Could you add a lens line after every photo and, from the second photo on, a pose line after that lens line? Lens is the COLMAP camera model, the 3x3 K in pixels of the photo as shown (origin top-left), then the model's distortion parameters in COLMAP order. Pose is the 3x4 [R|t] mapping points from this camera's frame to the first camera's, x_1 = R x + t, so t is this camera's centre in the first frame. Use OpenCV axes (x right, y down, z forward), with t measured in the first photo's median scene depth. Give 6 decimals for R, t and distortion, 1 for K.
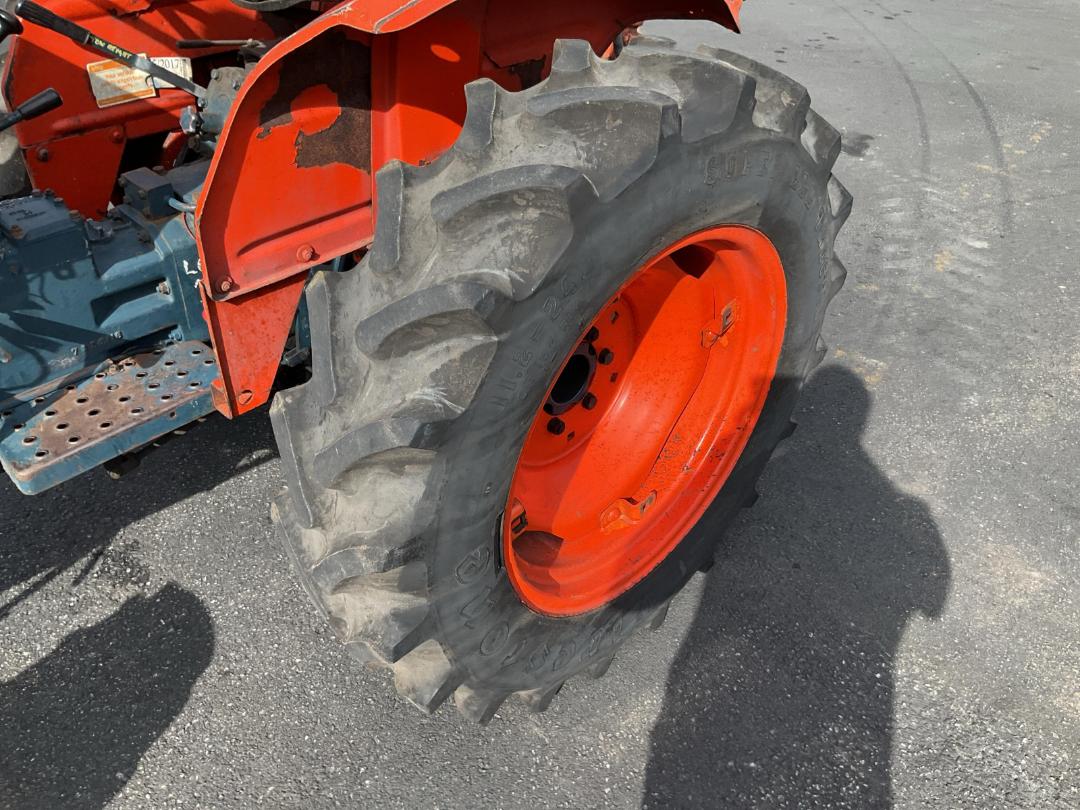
lens RADIAL K [[910.5, 0, 547.3], [0, 910.5, 403.9], [0, 0, 1]] dist [0.062879, -0.120784]
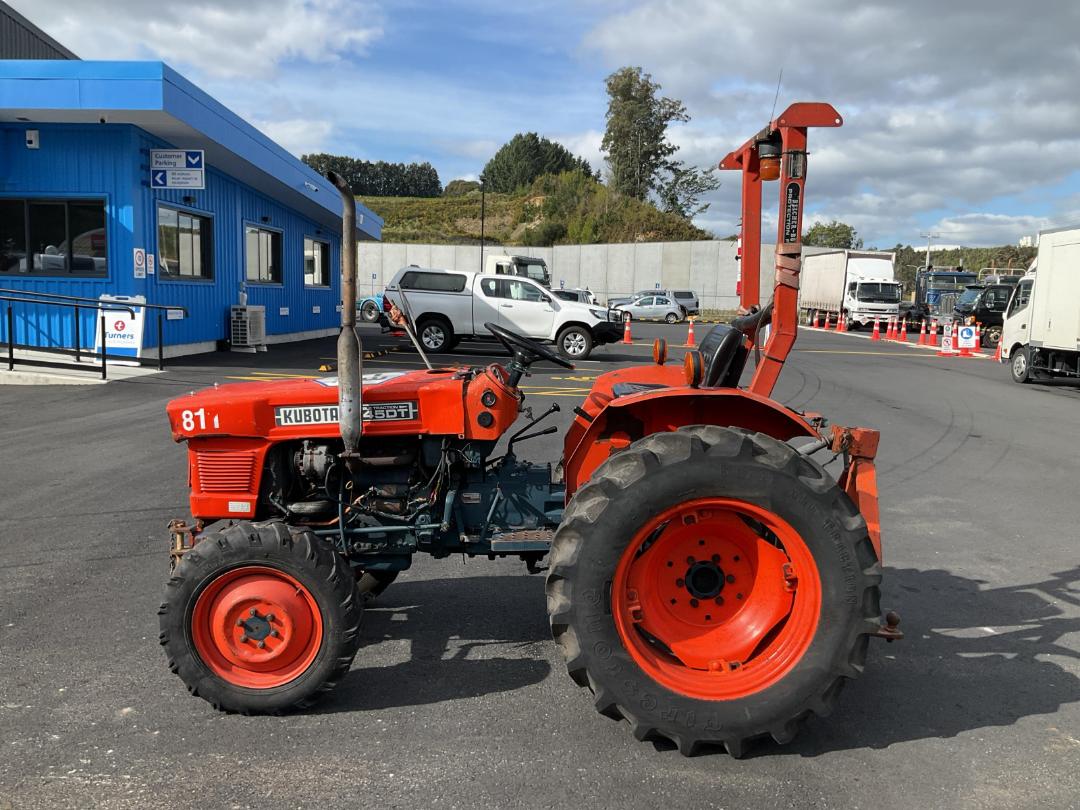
lens RADIAL K [[901.6, 0, 542.2], [0, 901.6, 402.3], [0, 0, 1]] dist [0.058753, -0.114701]
pose [[0.702278, 0.060095, -0.709362, 1.472302], [-0.415319, 0.843876, -0.339681, 0.592701], [0.578201, 0.533162, 0.617594, -0.852389]]
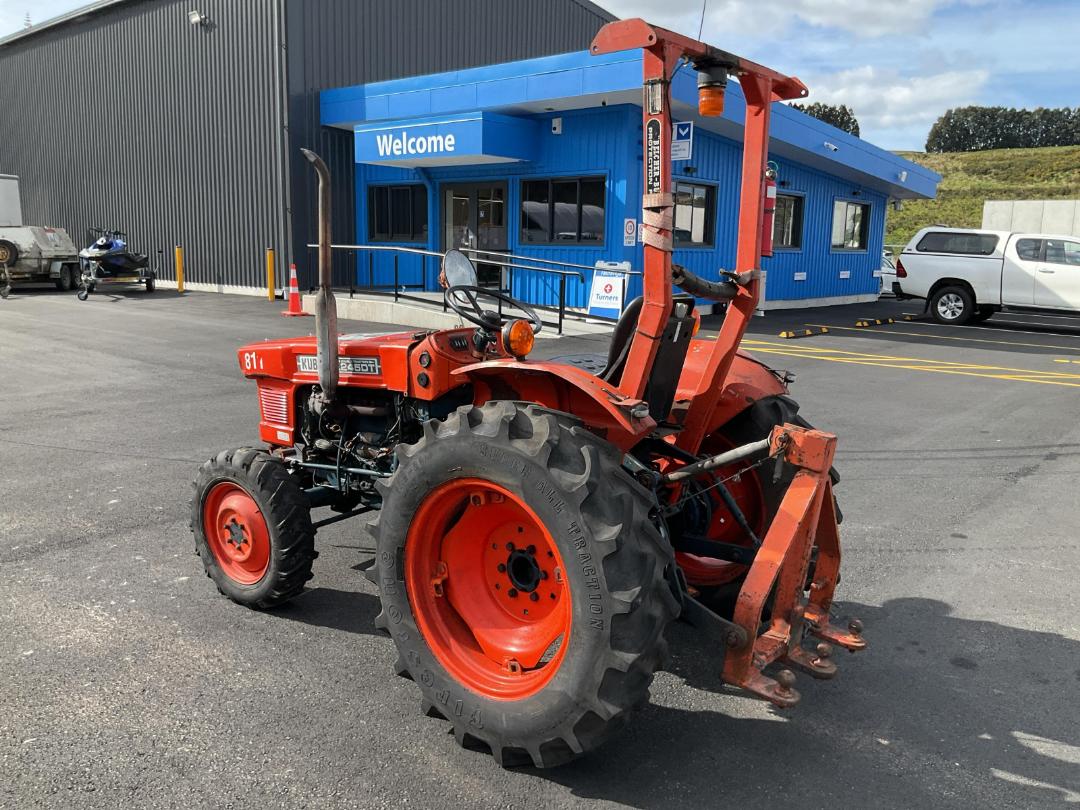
lens RADIAL K [[901.6, 0, 542.2], [0, 901.6, 402.3], [0, 0, 1]] dist [0.058753, -0.114701]
pose [[0.108518, 0.129210, -0.985662, 2.253121], [-0.594407, 0.803177, 0.039846, -0.502347], [0.796809, 0.581560, 0.163962, 0.645836]]
